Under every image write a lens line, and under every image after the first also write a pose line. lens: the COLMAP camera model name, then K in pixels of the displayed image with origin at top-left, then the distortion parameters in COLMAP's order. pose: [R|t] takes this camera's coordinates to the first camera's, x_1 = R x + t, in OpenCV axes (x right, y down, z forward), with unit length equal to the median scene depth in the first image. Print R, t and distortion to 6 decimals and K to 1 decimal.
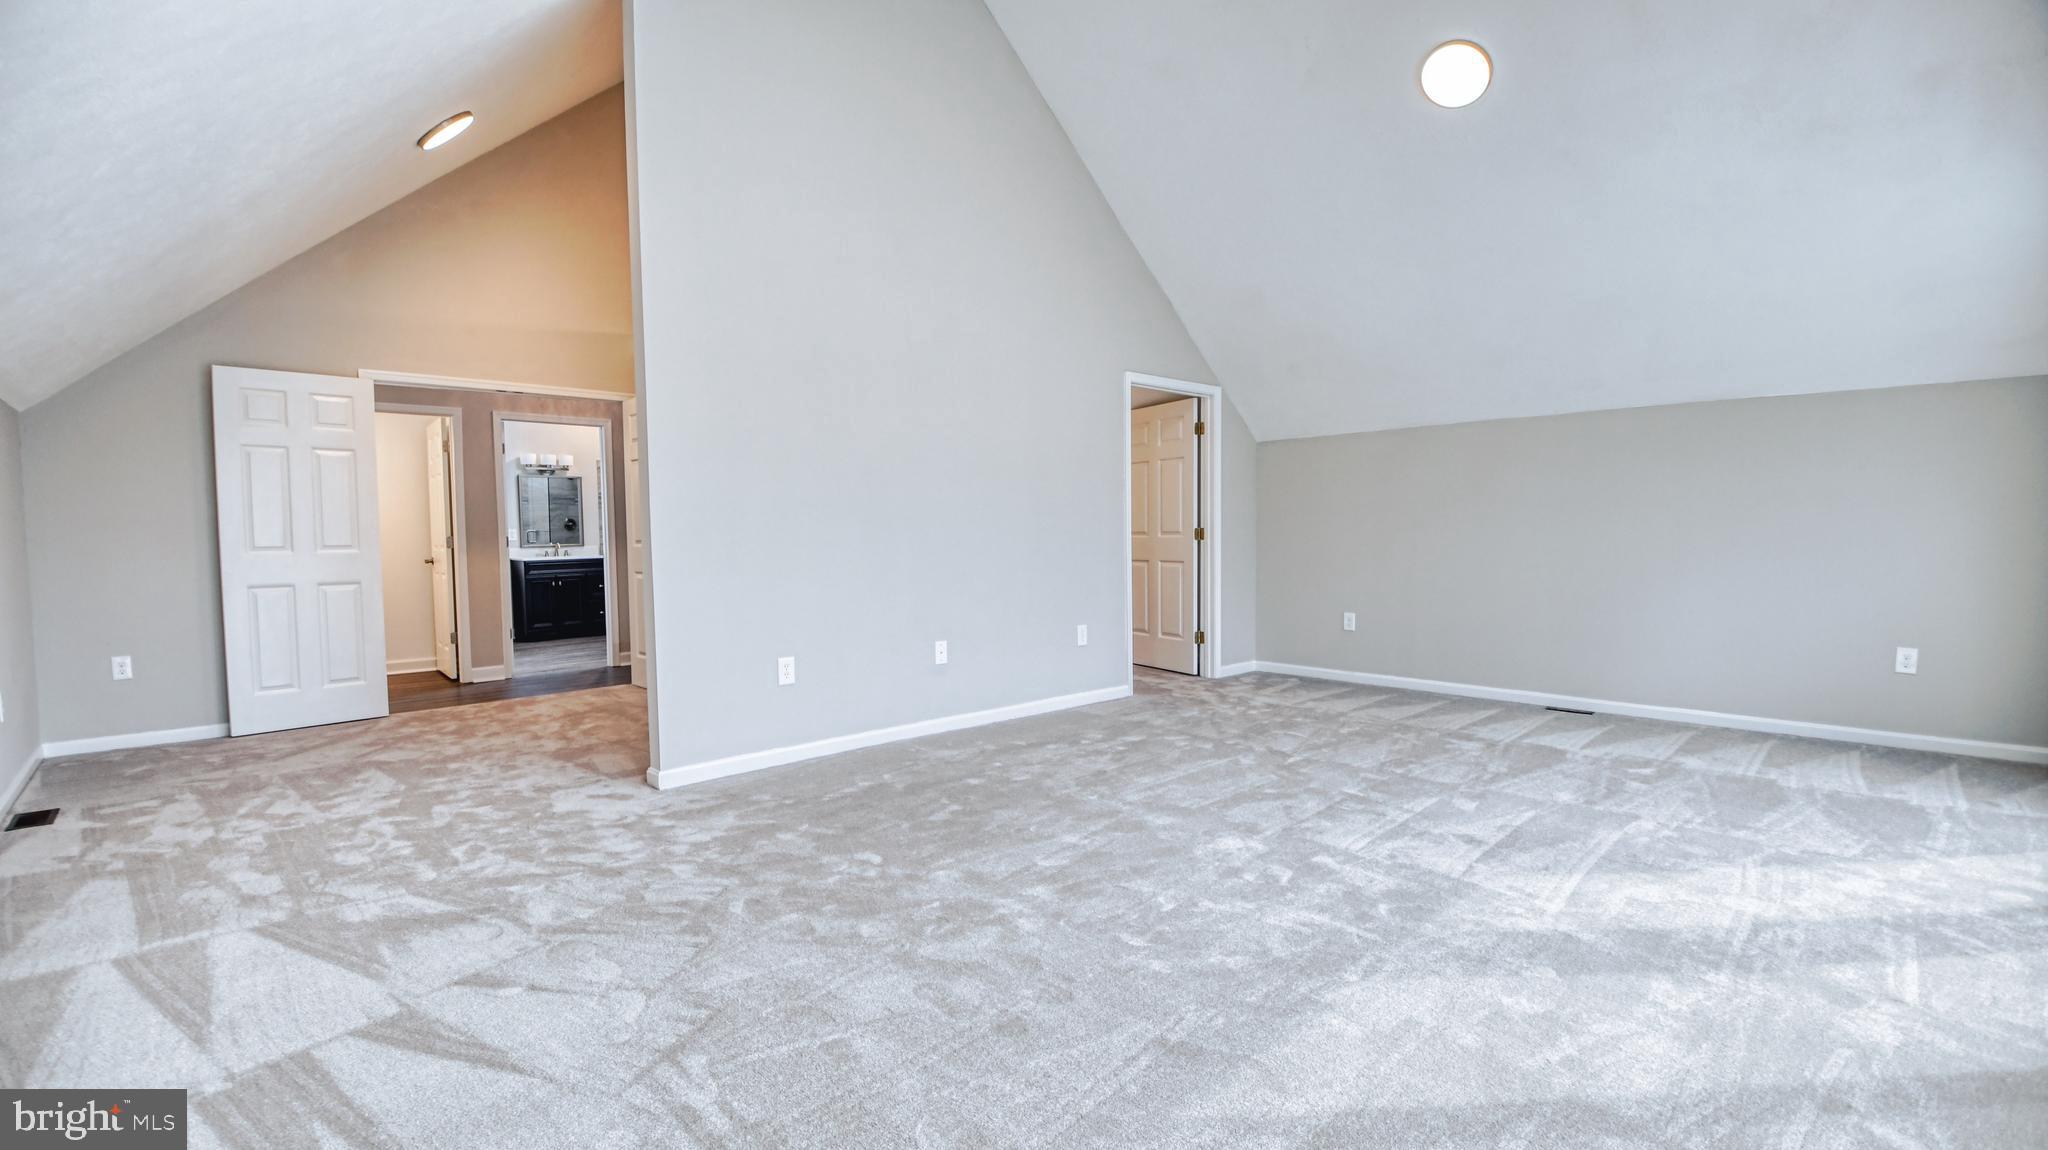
lens RADIAL K [[900.5, 0, 1010.9], [0, 900.5, 584.5], [0, 0, 1]] dist [0.000001, -0.016950]
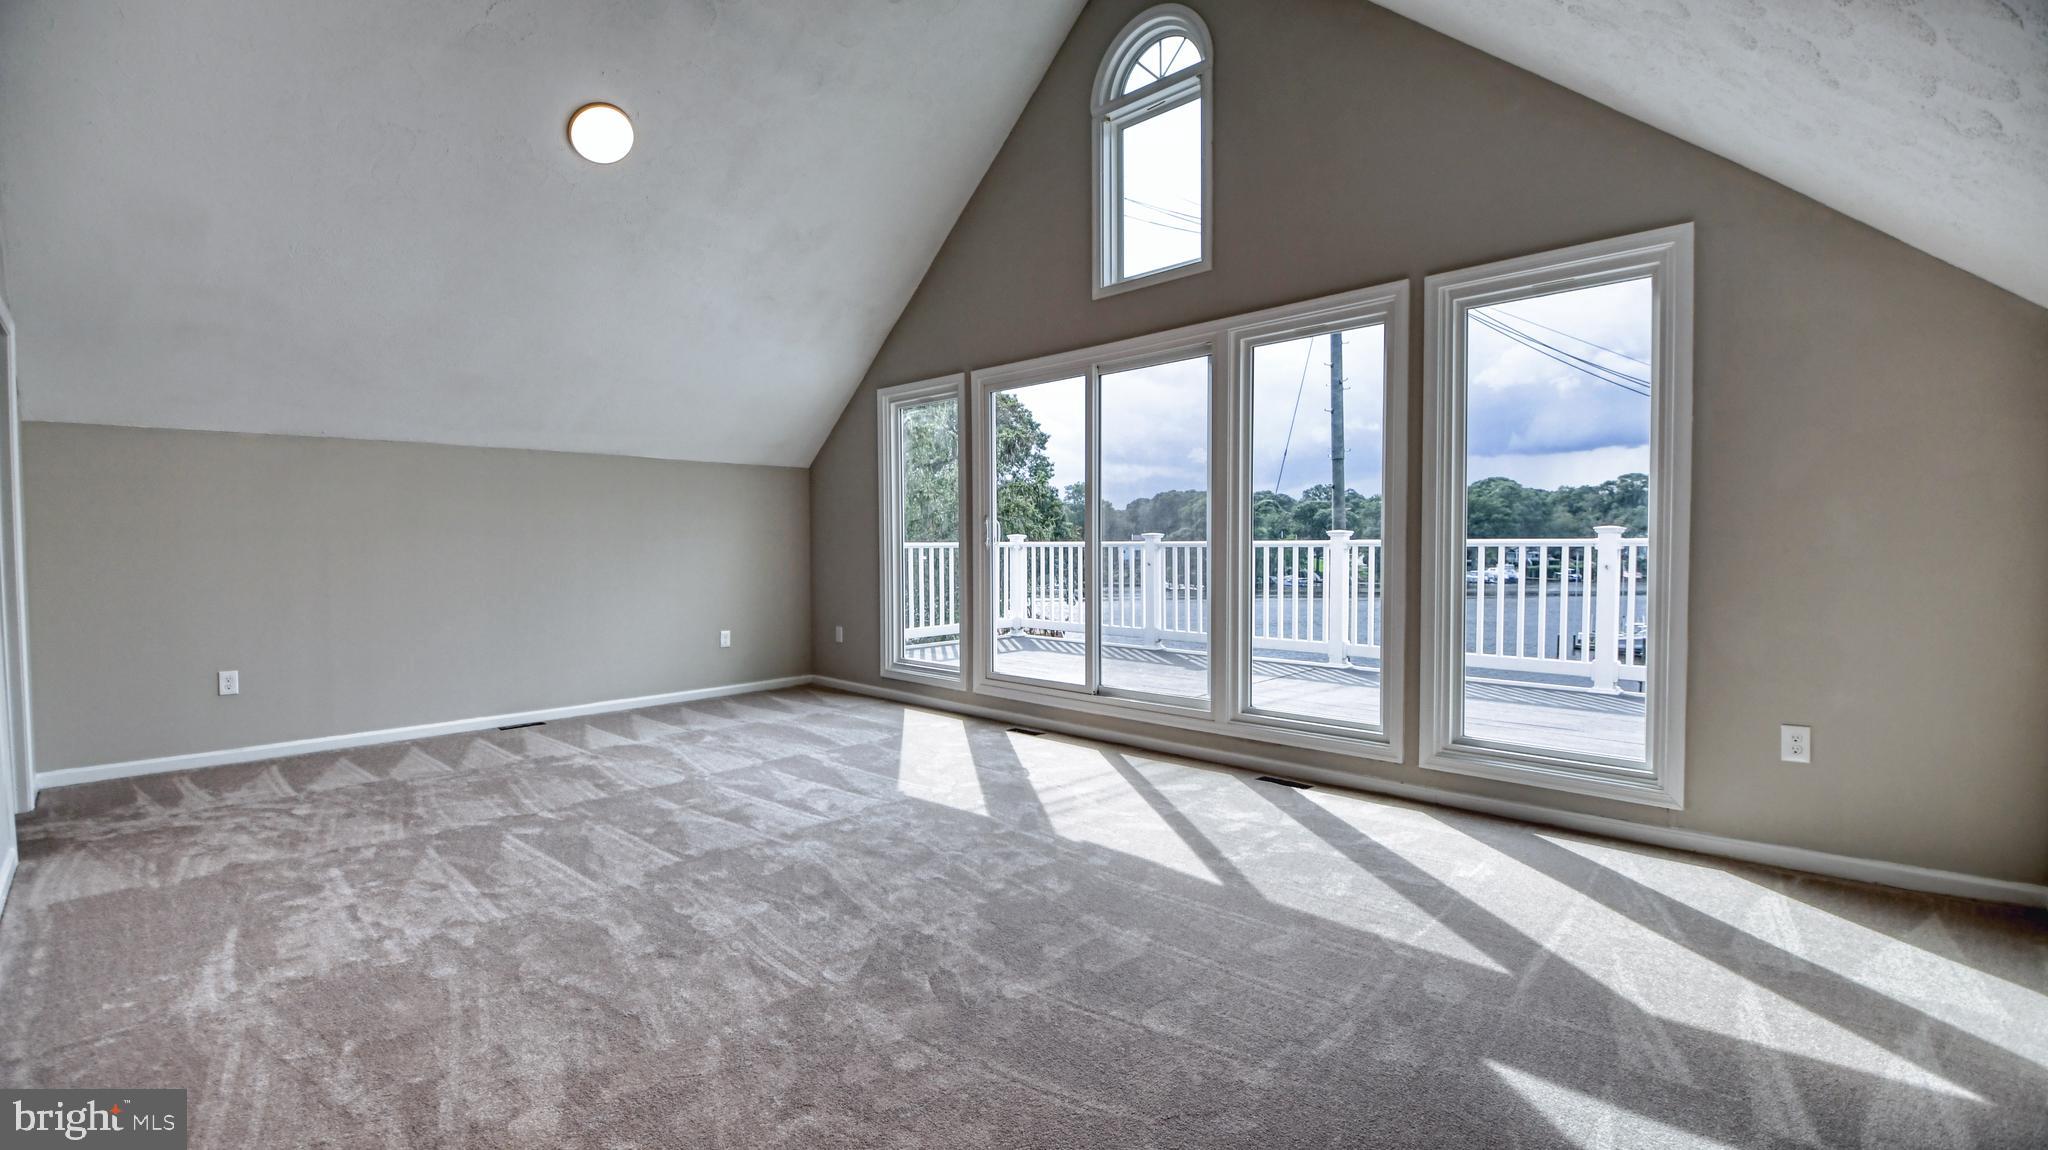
lens RADIAL K [[893.6, 0, 1016.1], [0, 893.6, 579.6], [0, 0, 1]] dist [-0.001109, -0.000080]
pose [[-0.068973, -0.023920, 0.997332, -0.715595], [0.072076, 0.996980, 0.028896, -0.032088], [-0.995011, 0.073877, -0.067041, 0.722160]]
